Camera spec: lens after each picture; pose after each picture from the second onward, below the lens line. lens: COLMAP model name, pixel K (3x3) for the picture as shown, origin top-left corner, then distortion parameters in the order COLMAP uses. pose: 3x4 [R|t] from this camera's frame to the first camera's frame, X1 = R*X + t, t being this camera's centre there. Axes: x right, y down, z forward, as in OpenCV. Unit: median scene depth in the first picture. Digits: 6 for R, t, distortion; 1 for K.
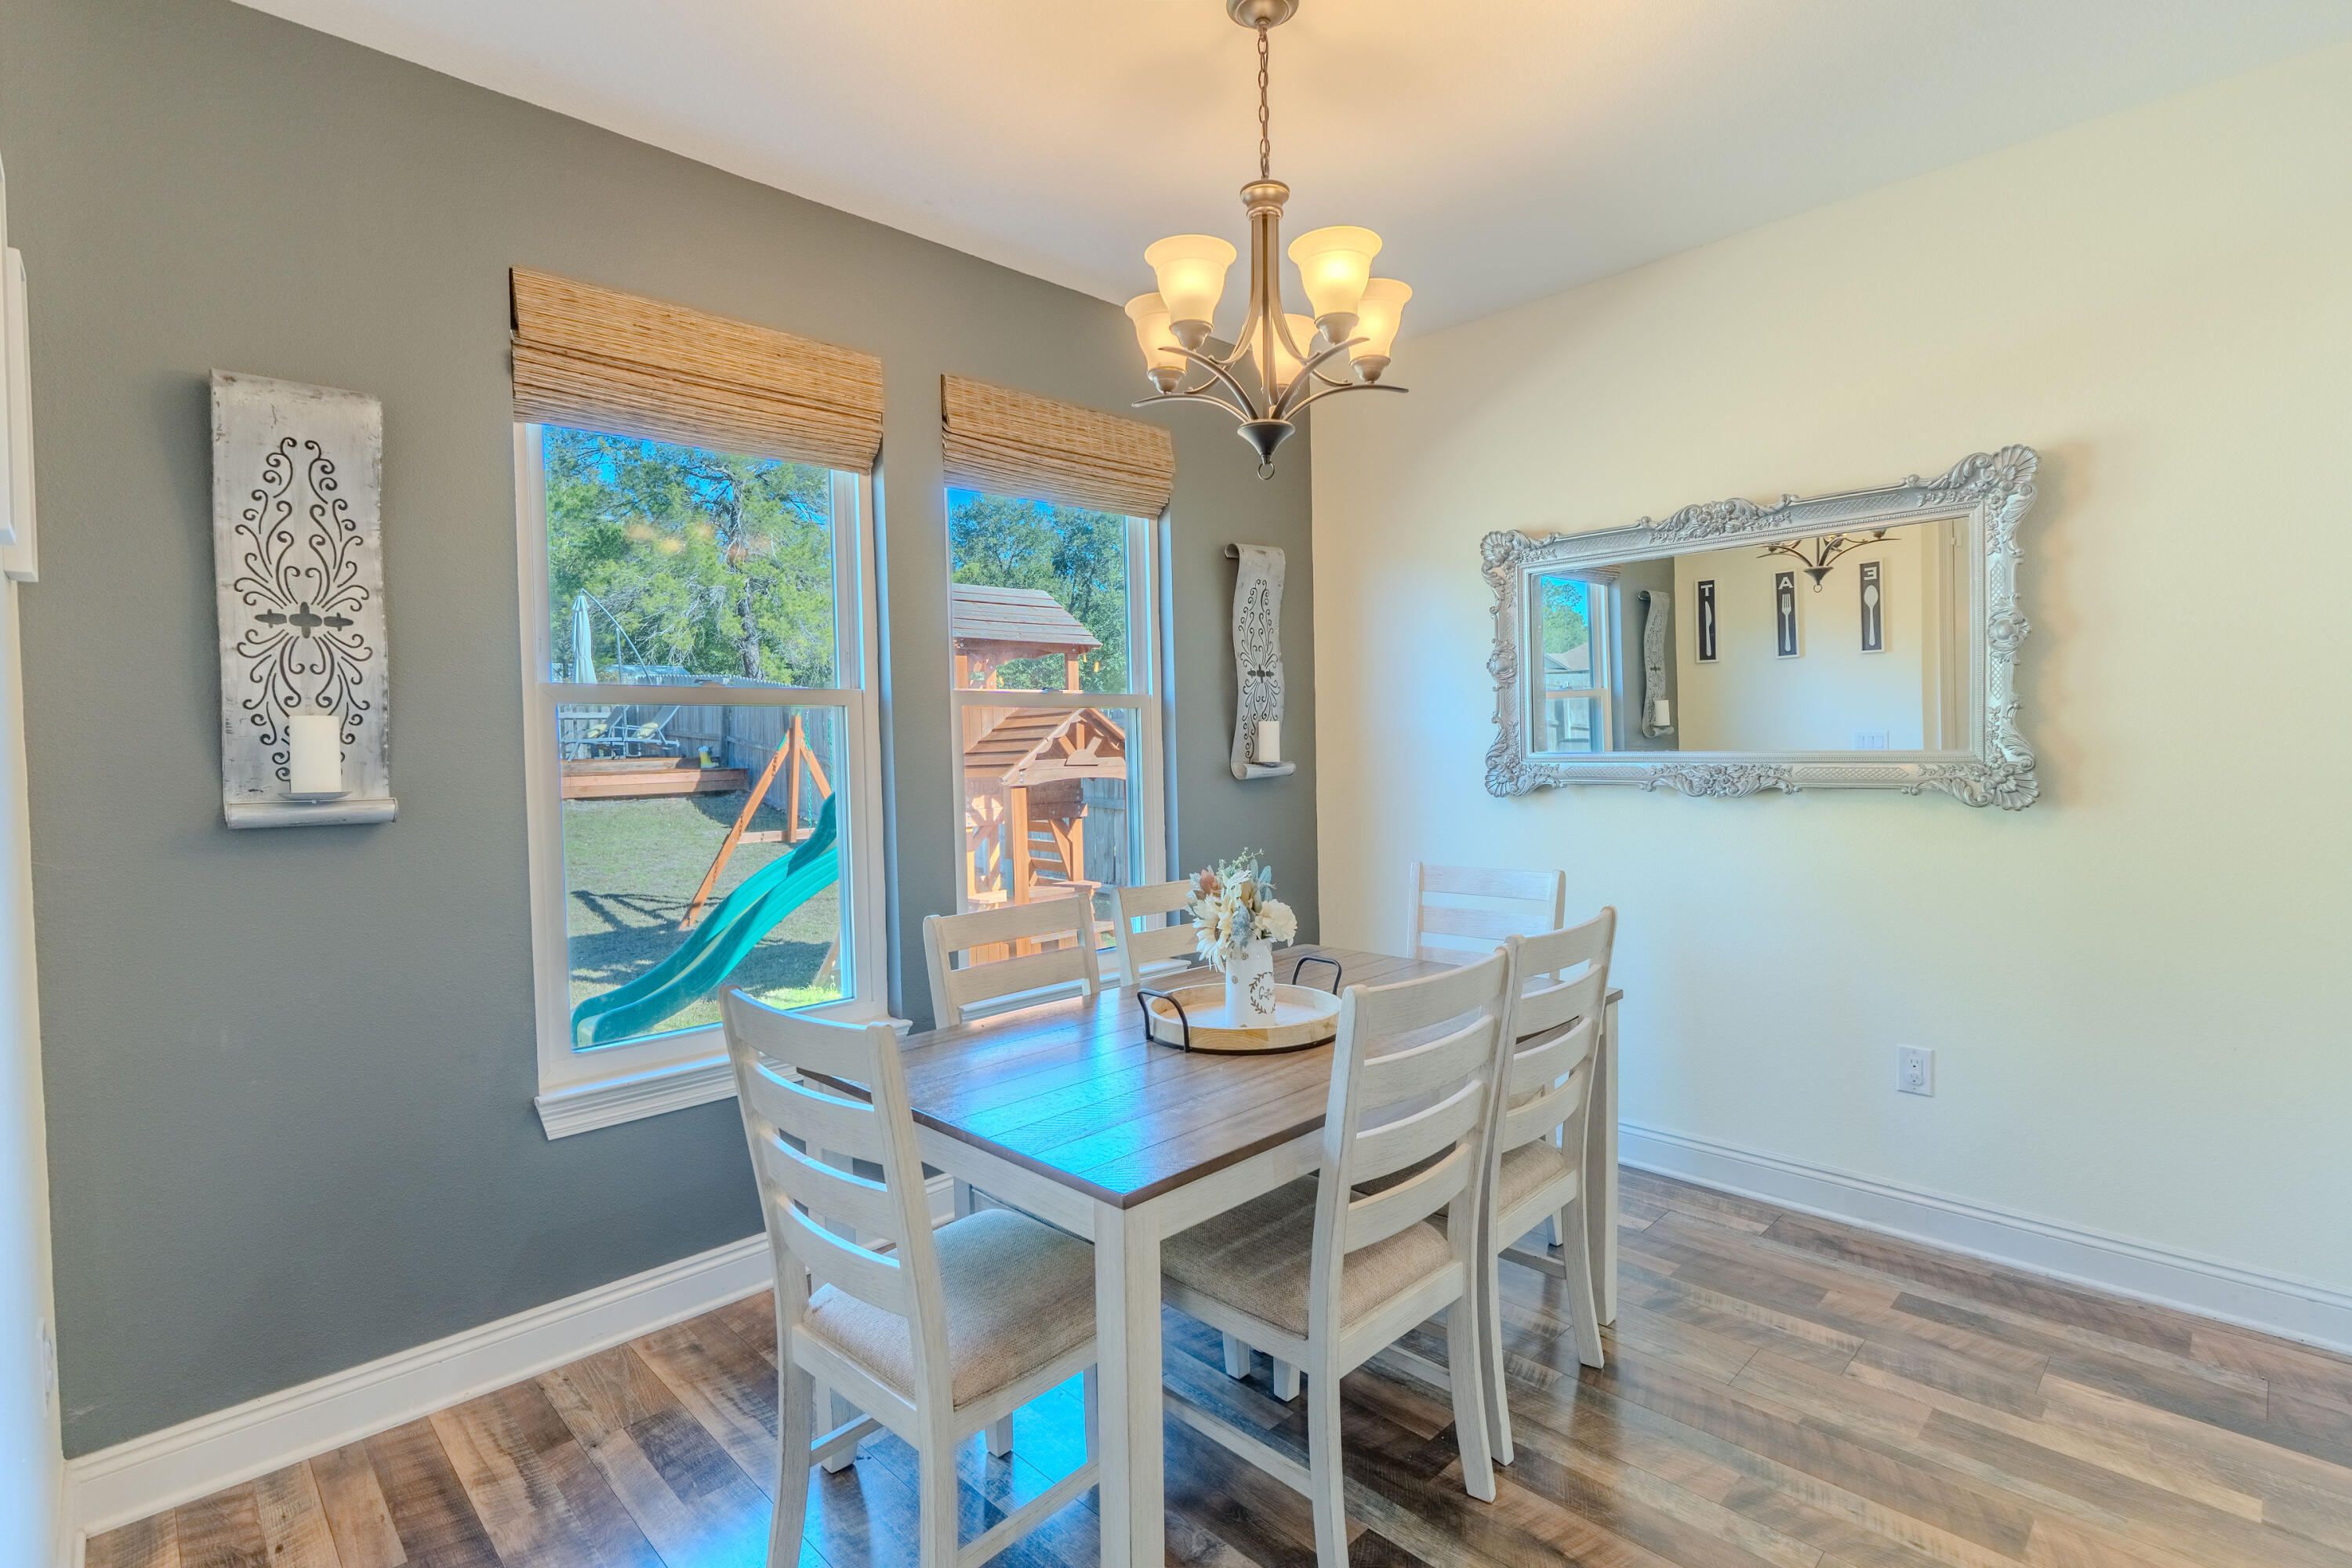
lens RADIAL K [[1101.2, 0, 1184.6], [0, 1101.2, 777.6], [0, 0, 1]] dist [-0.003373, -0.000459]
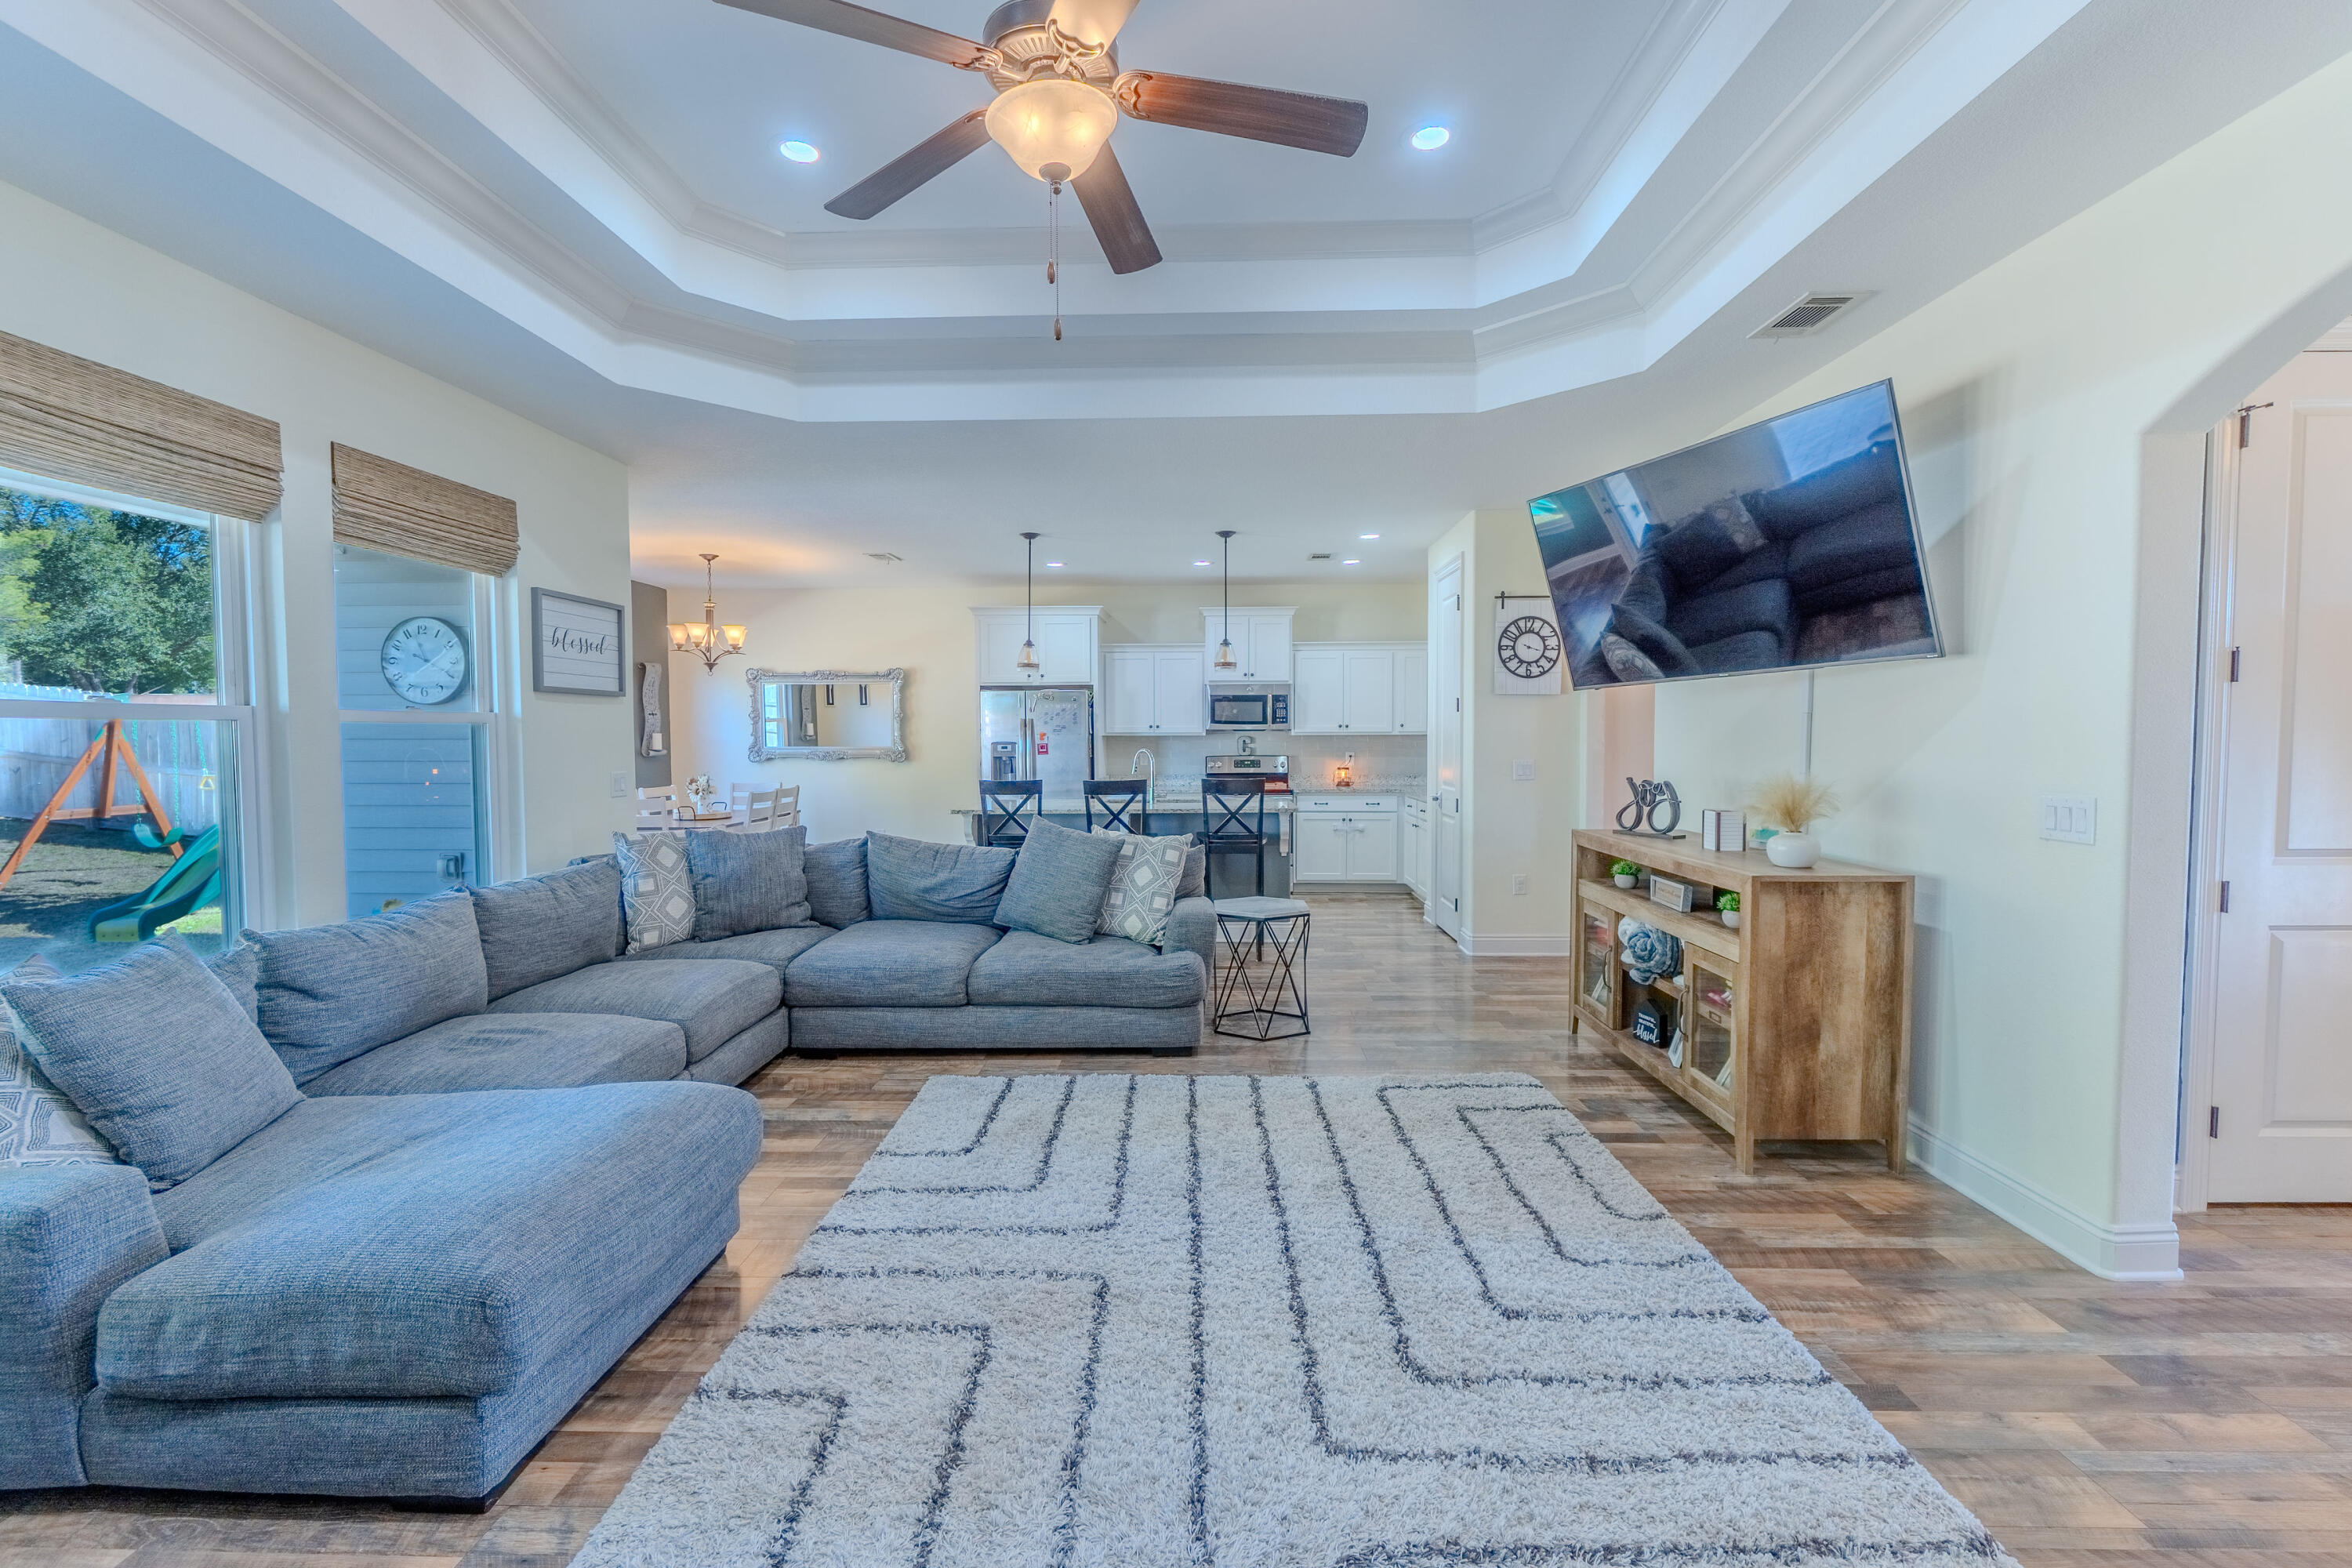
lens RADIAL K [[992.6, 0, 1182.1], [0, 992.6, 776.4], [0, 0, 1]] dist [-0.005977, -0.000119]
pose [[0.718784, -0.012833, 0.695115, -0.942742], [0.009623, 0.999917, 0.008509, 0.057883], [-0.695167, 0.000573, 0.718848, -2.161168]]
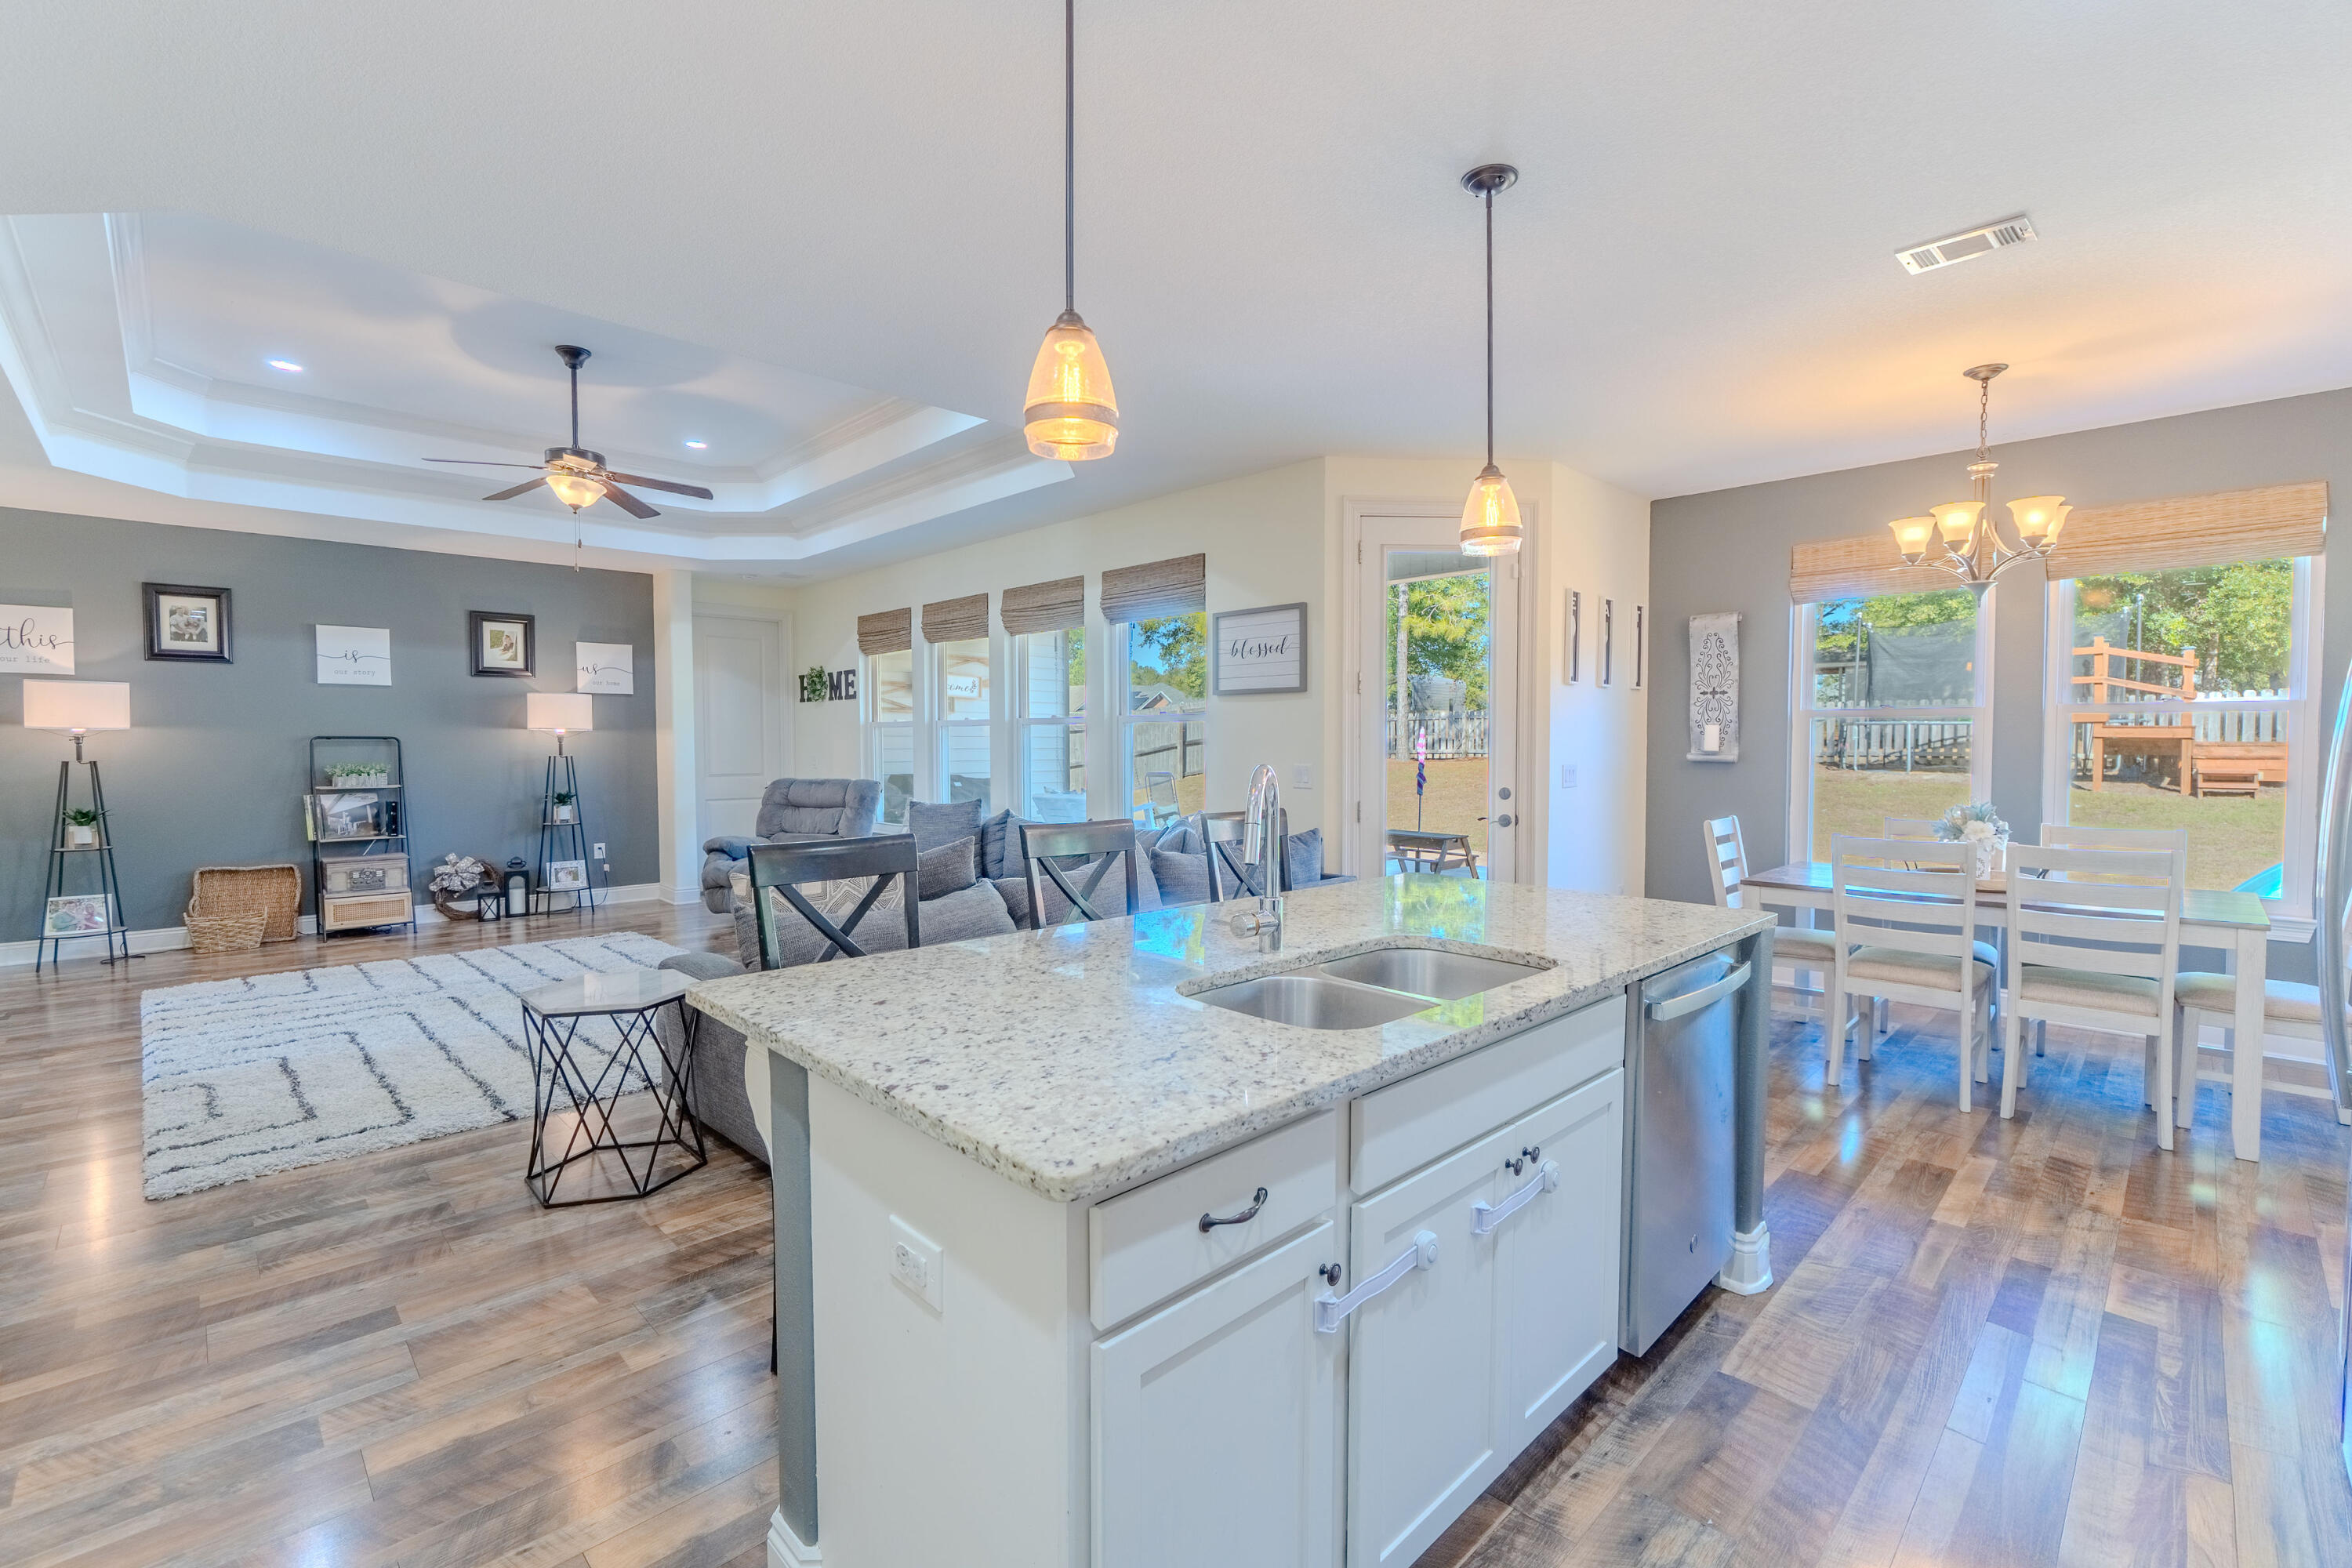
lens RADIAL K [[1016.5, 0, 1185.1], [0, 1016.5, 777.9], [0, 0, 1]] dist [-0.003738, -0.000401]
pose [[0.004226, 0.057682, -0.998326, 1.535534], [-0.028114, 0.997947, 0.057541, -0.024380], [0.999596, 0.027824, 0.005839, -0.348799]]
